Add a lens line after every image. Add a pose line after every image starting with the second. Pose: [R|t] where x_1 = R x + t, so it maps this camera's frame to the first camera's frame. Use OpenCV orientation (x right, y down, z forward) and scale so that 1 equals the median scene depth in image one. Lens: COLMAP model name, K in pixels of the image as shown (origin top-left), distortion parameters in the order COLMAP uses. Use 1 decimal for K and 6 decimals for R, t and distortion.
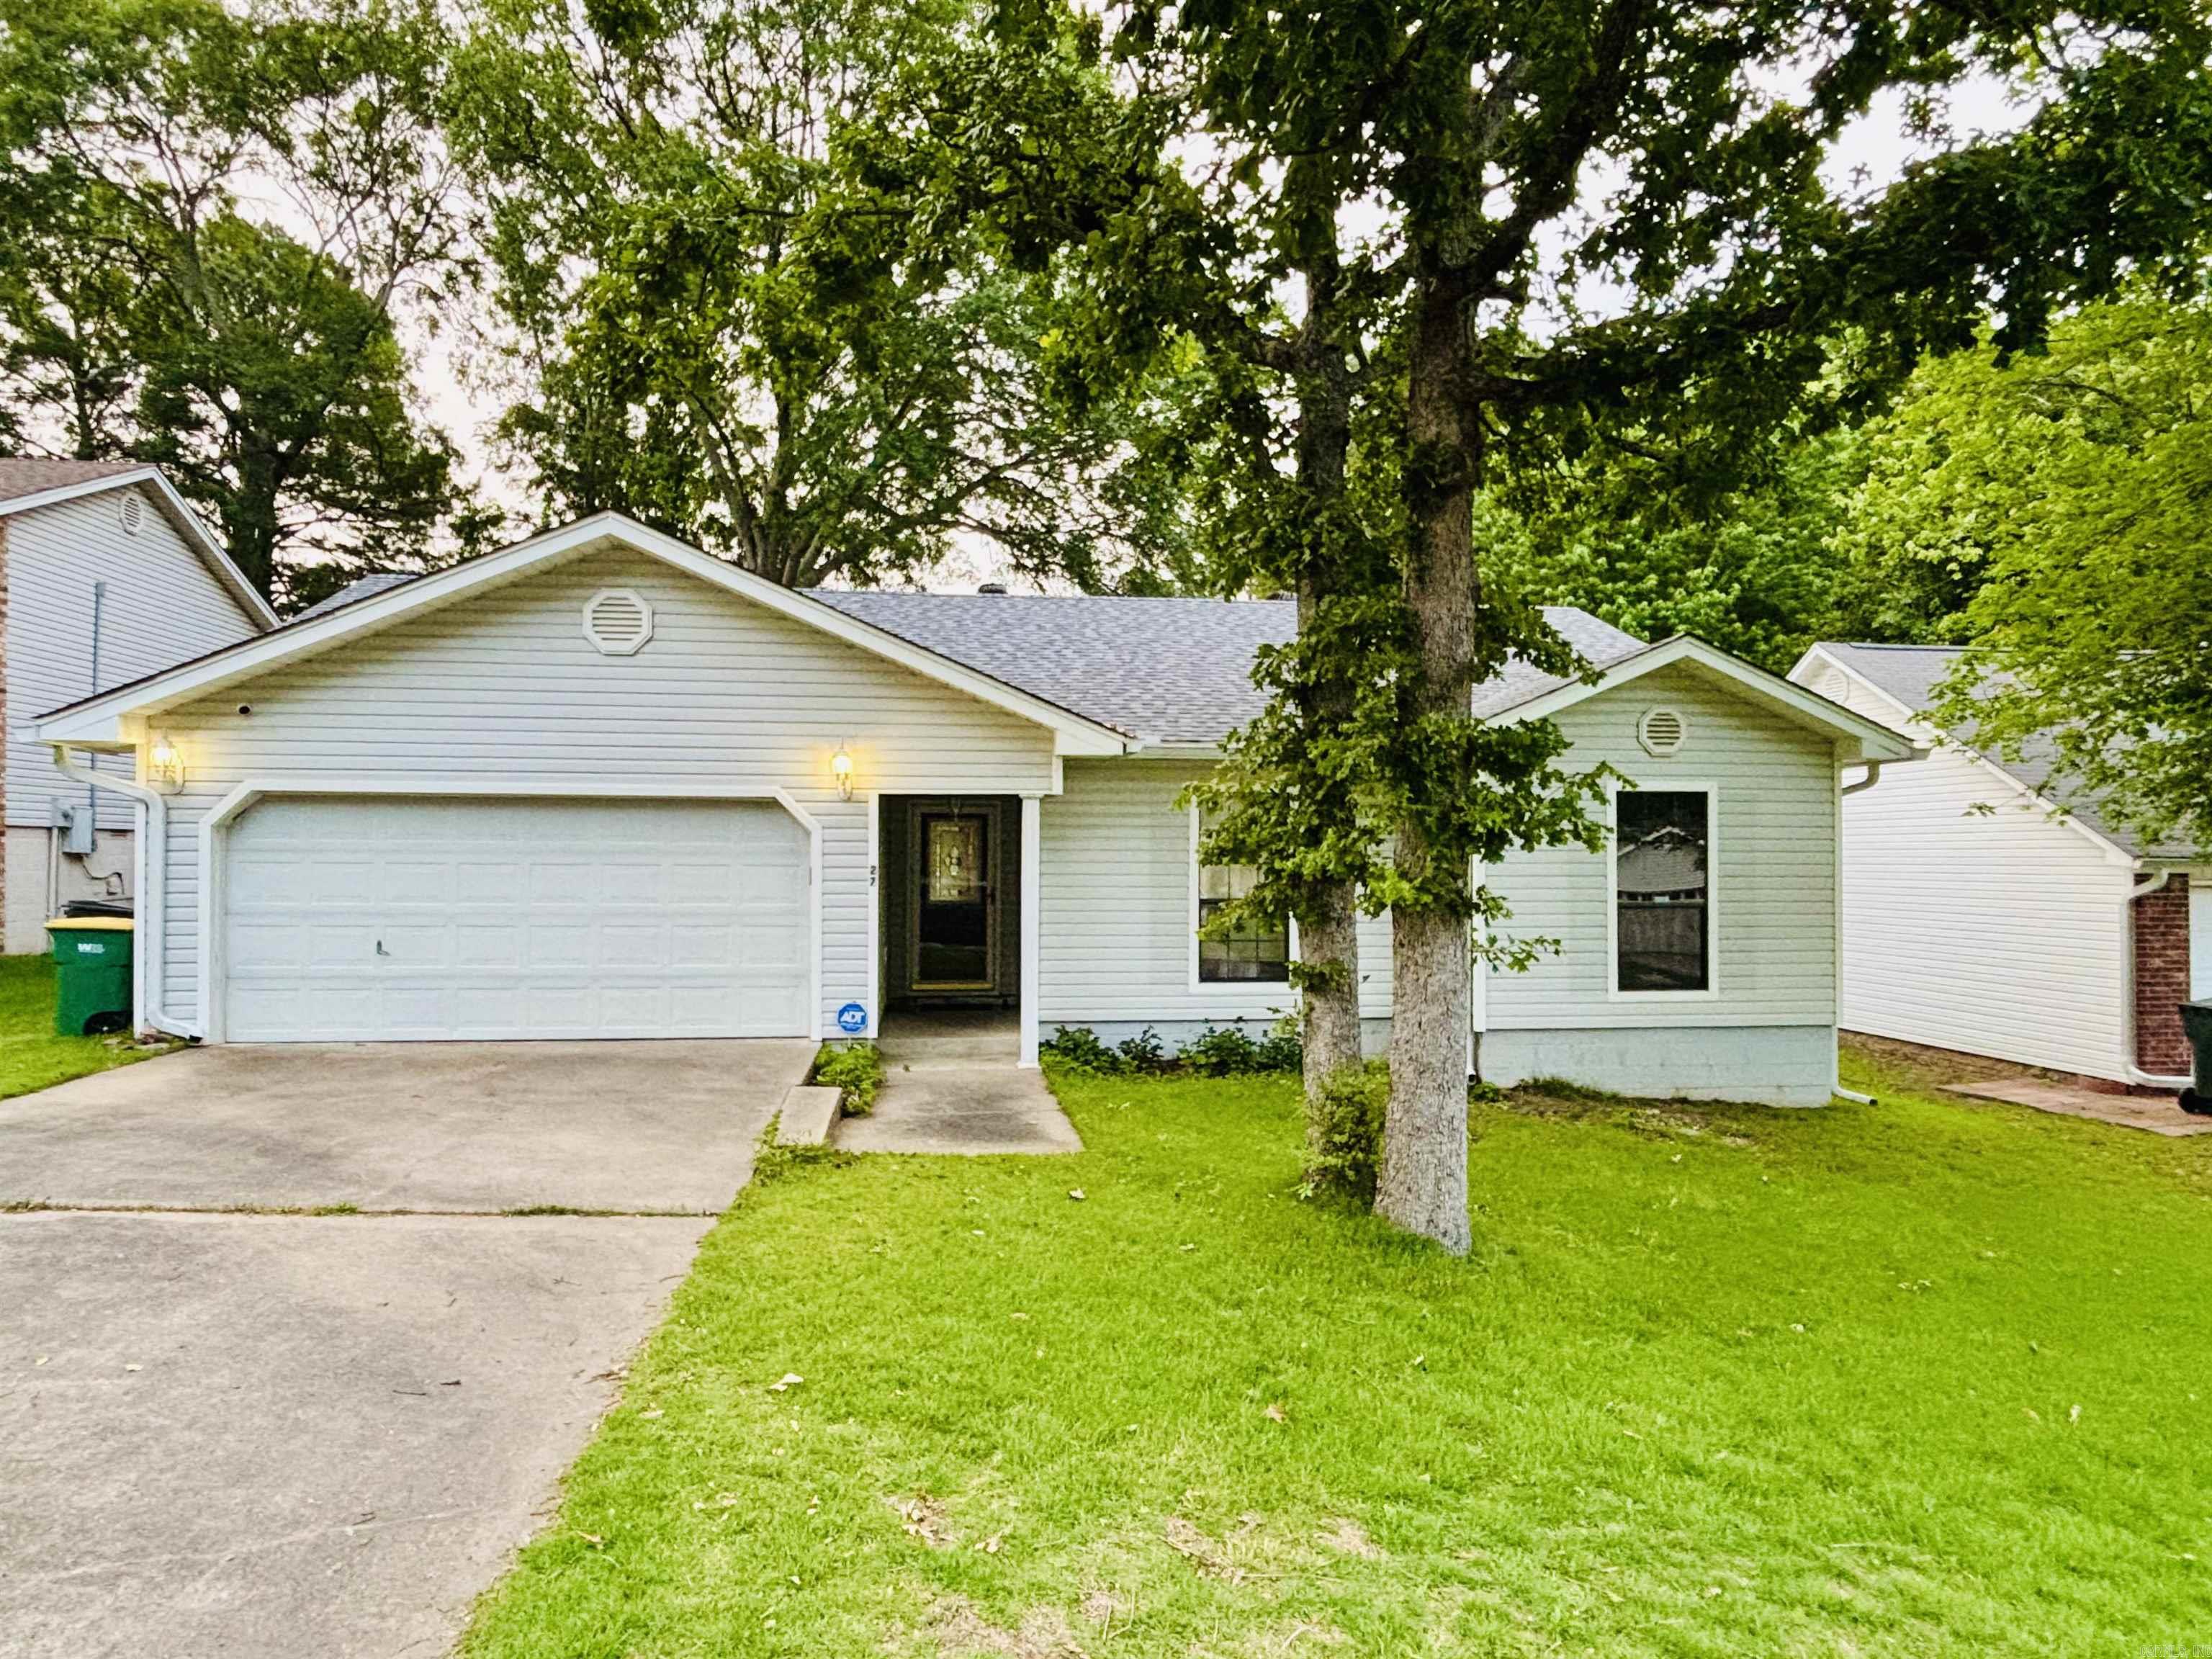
lens RADIAL K [[1318.3, 0, 1099.7], [0, 1318.3, 831.9], [0, 0, 1]] dist [0.000203, -0.003092]
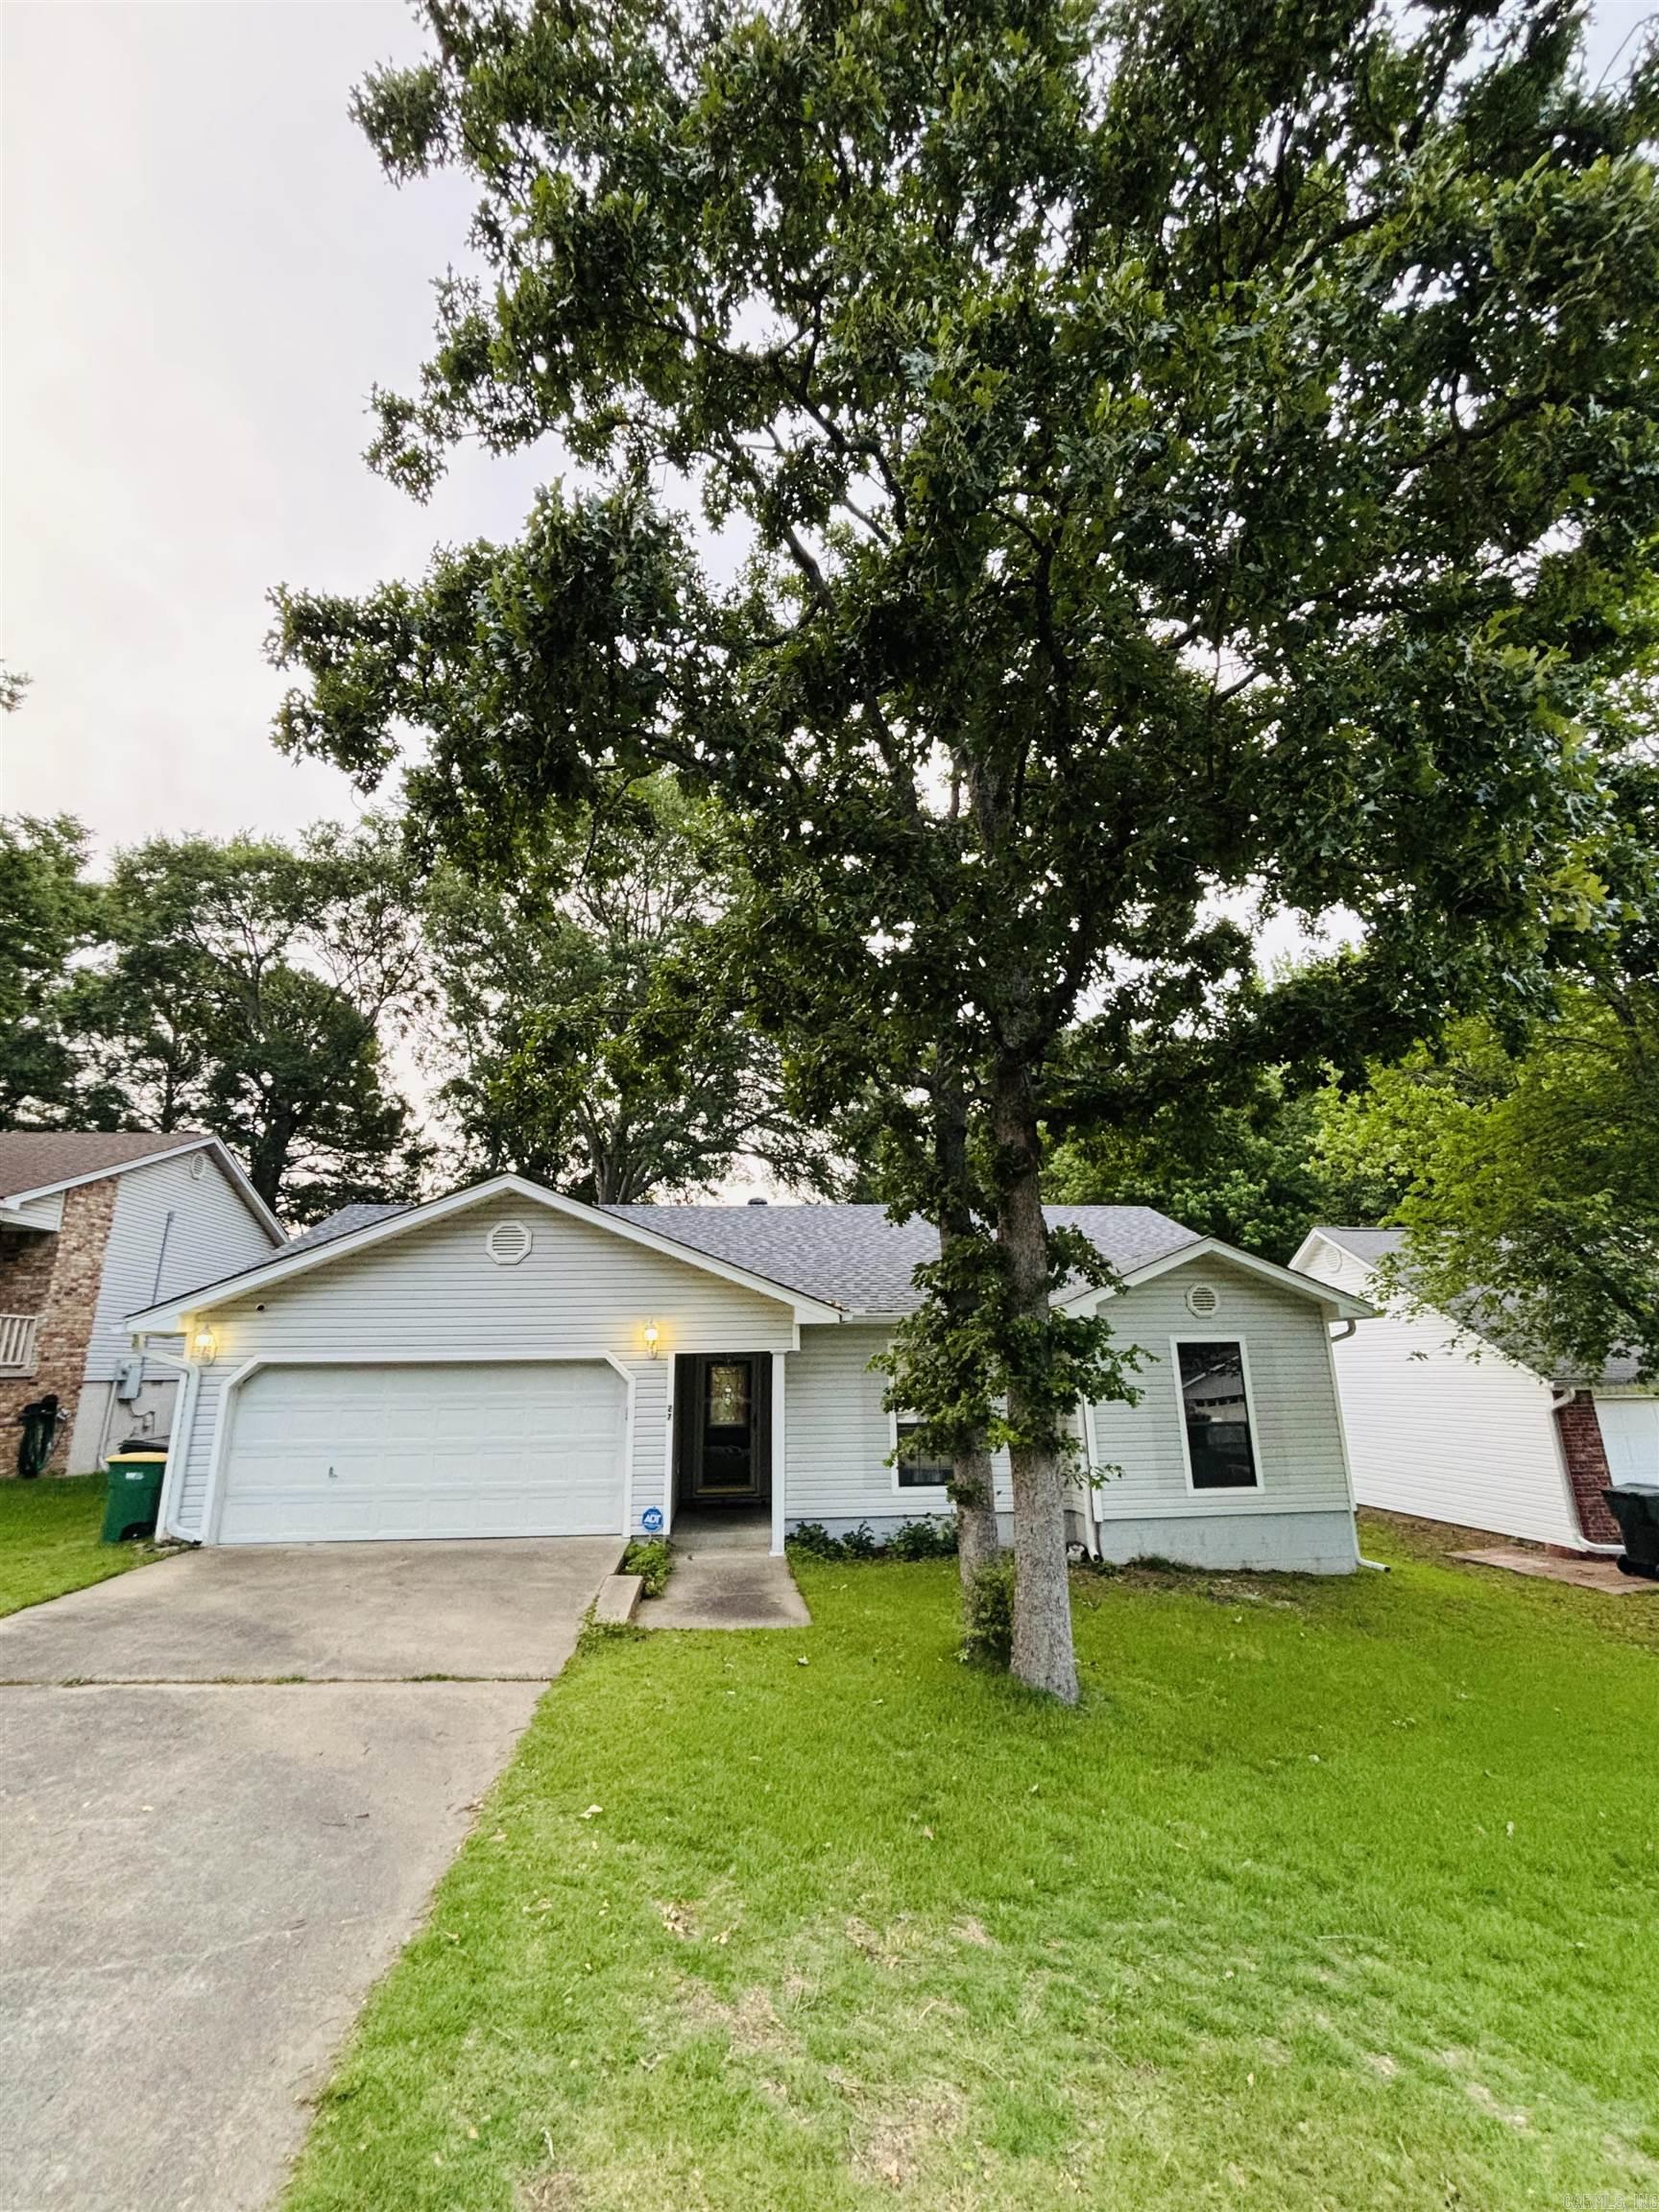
lens RADIAL K [[931.0, 0, 830.8], [0, 931.0, 1109.5], [0, 0, 1]] dist [-0.009770, 0.008675]
pose [[0.999702, -0.021586, -0.011411, 0.030114], [0.018051, 0.968088, -0.249960, -0.039409], [0.016442, 0.249679, 0.968189, -0.099224]]
